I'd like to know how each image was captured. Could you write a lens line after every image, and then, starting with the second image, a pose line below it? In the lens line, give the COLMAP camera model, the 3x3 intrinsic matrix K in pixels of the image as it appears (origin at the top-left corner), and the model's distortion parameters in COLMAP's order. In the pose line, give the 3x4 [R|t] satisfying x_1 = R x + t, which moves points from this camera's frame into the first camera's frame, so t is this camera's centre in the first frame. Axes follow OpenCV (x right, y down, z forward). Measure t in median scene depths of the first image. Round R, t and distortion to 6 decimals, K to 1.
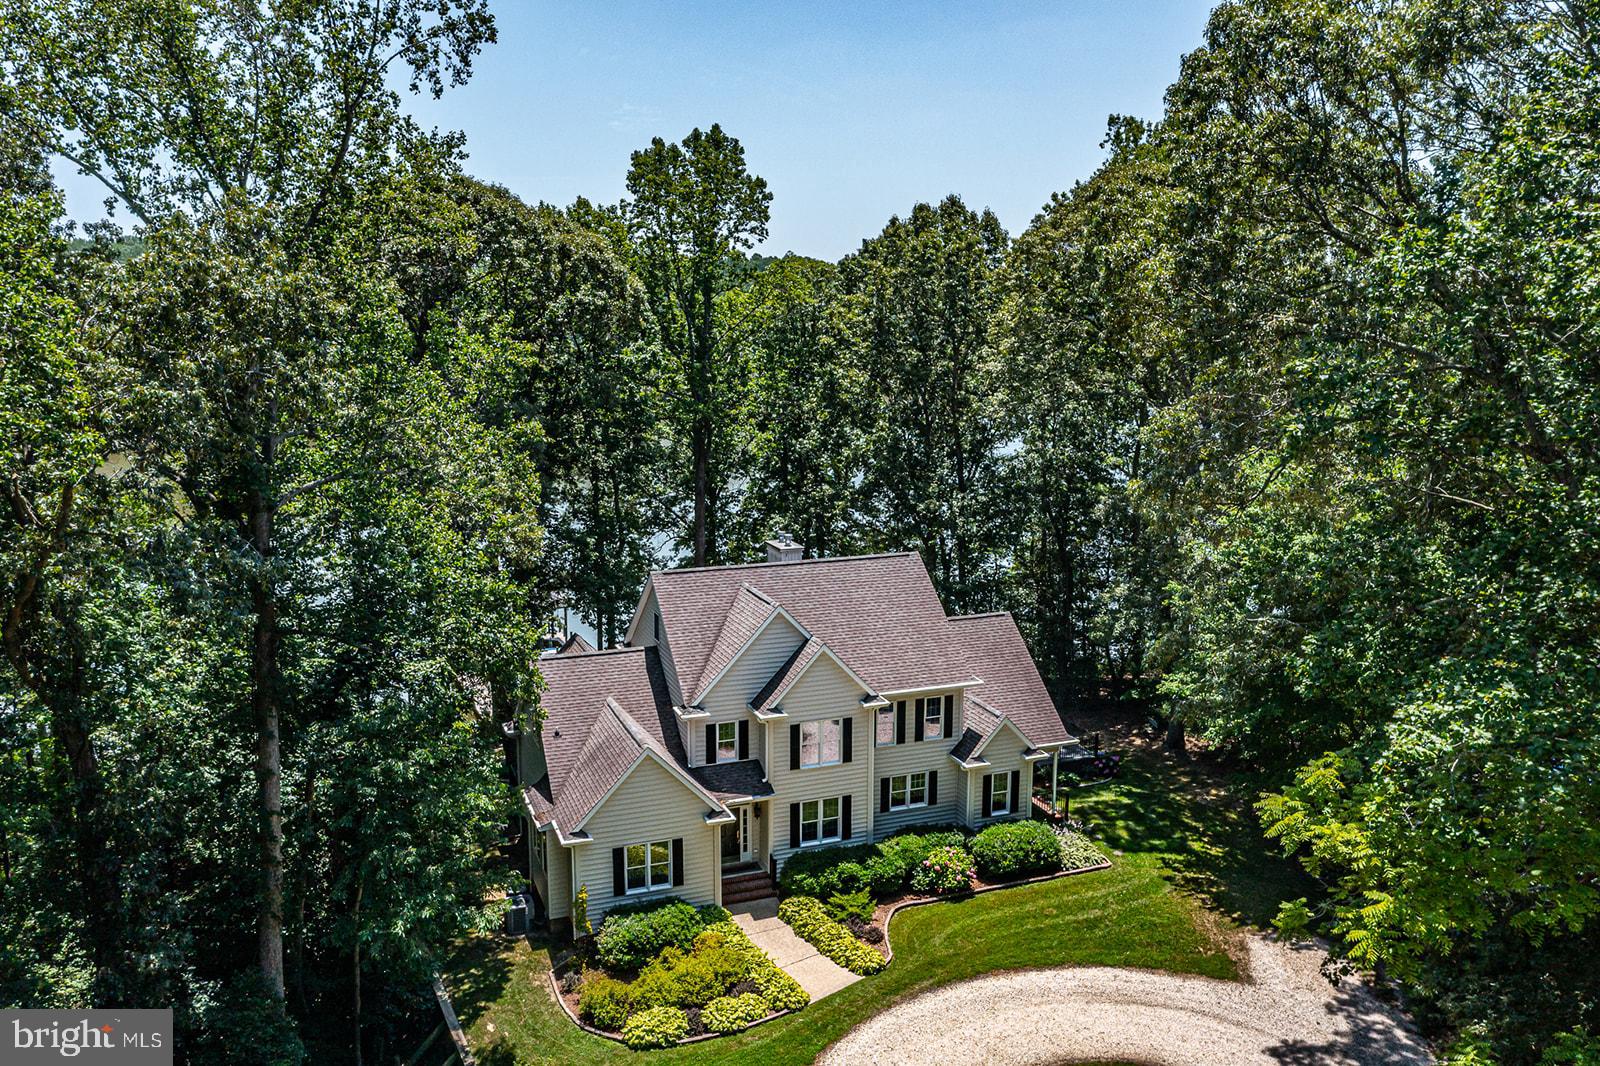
lens RADIAL K [[1273.3, 0, 800.0], [0, 1273.3, 533.0], [0, 0, 1]] dist [-0.016958, -0.007844]
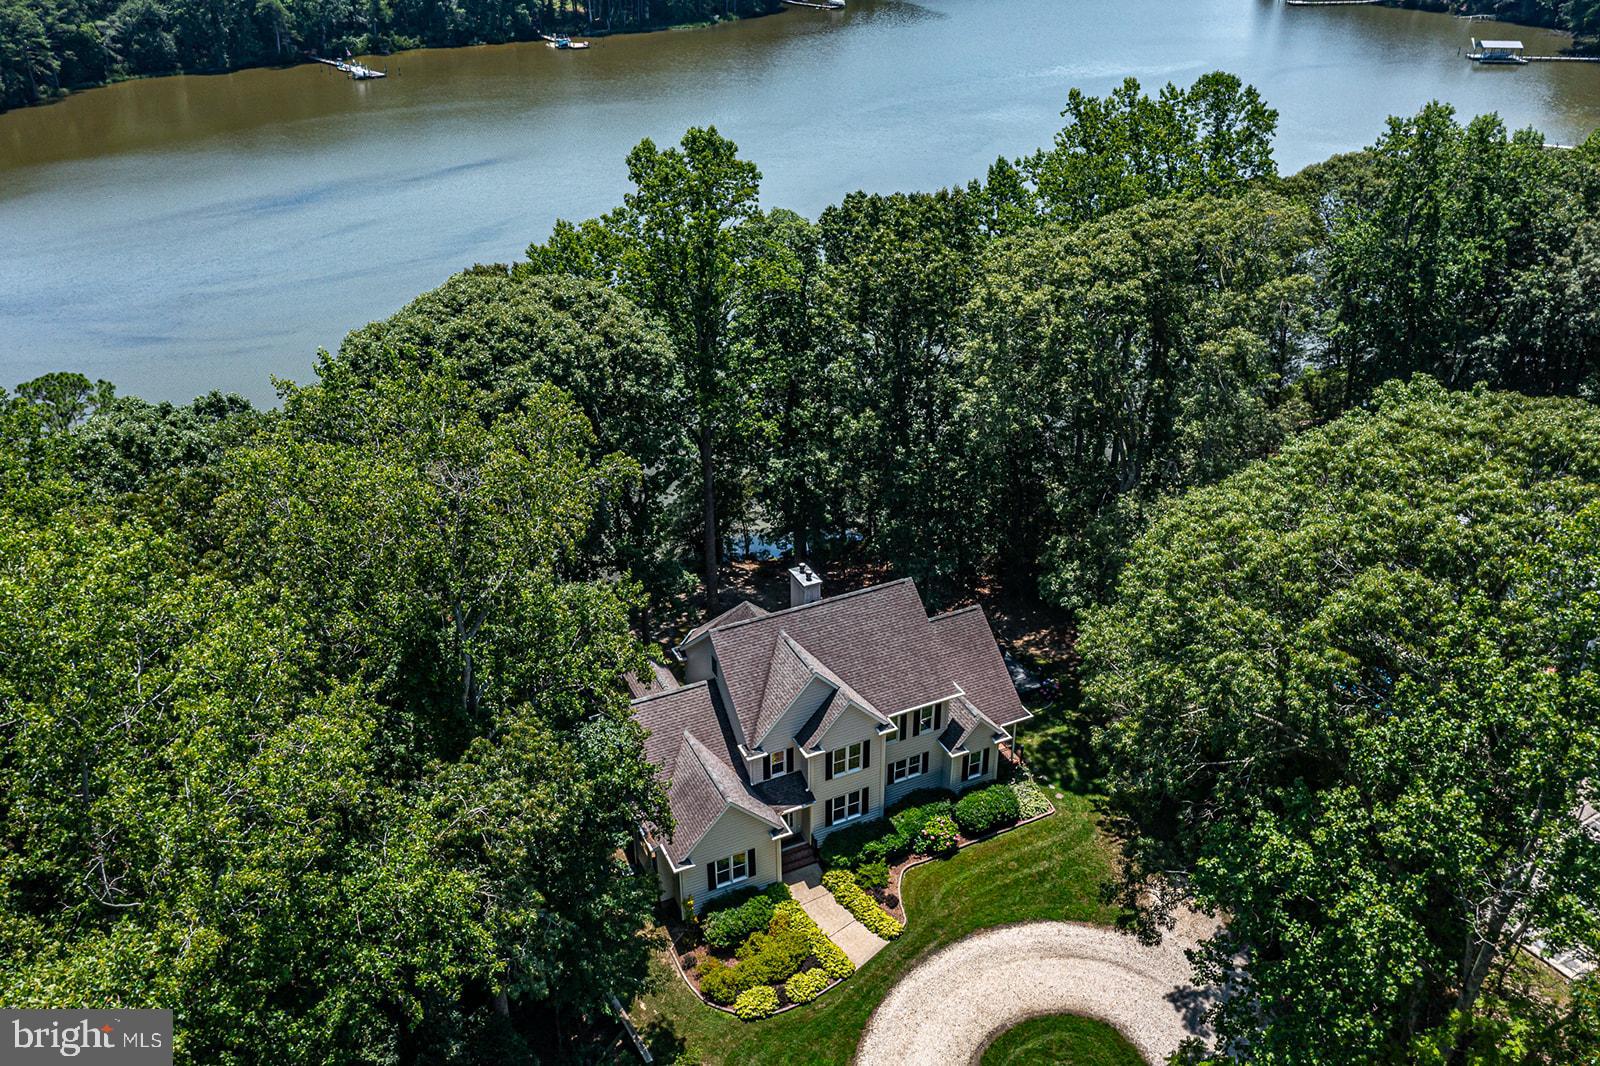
lens RADIAL K [[1264.3, 0, 800.0], [0, 1264.3, 533.0], [0, 0, 1]] dist [-0.023232, 0.001612]
pose [[0.997289, -0.045446, 0.057872, -0.101784], [0.024300, 0.945768, 0.323934, -0.505037], [-0.069455, -0.321649, 0.944308, -0.185629]]
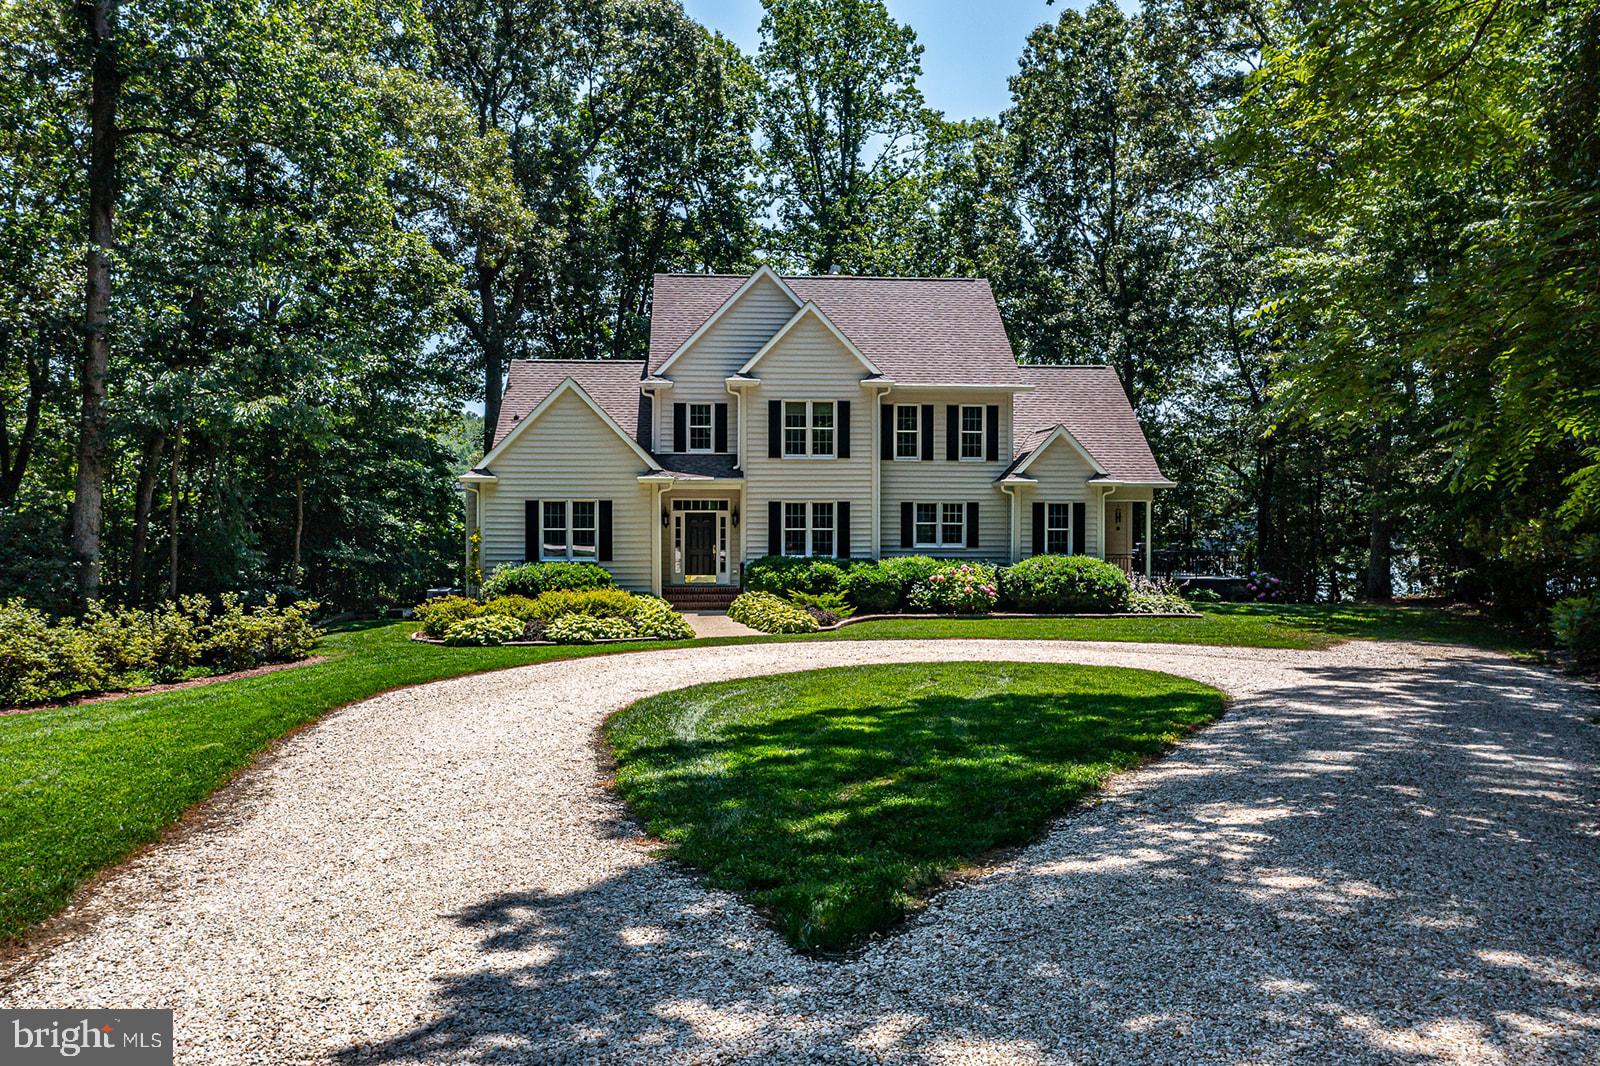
lens RADIAL K [[1264.3, 0, 800.0], [0, 1264.3, 533.0], [0, 0, 1]] dist [-0.023232, 0.001612]
pose [[0.956856, 0.003353, -0.290545, 0.251194], [-0.050181, 0.986816, -0.153872, 0.362245], [0.286198, 0.161813, 0.944408, 0.246525]]
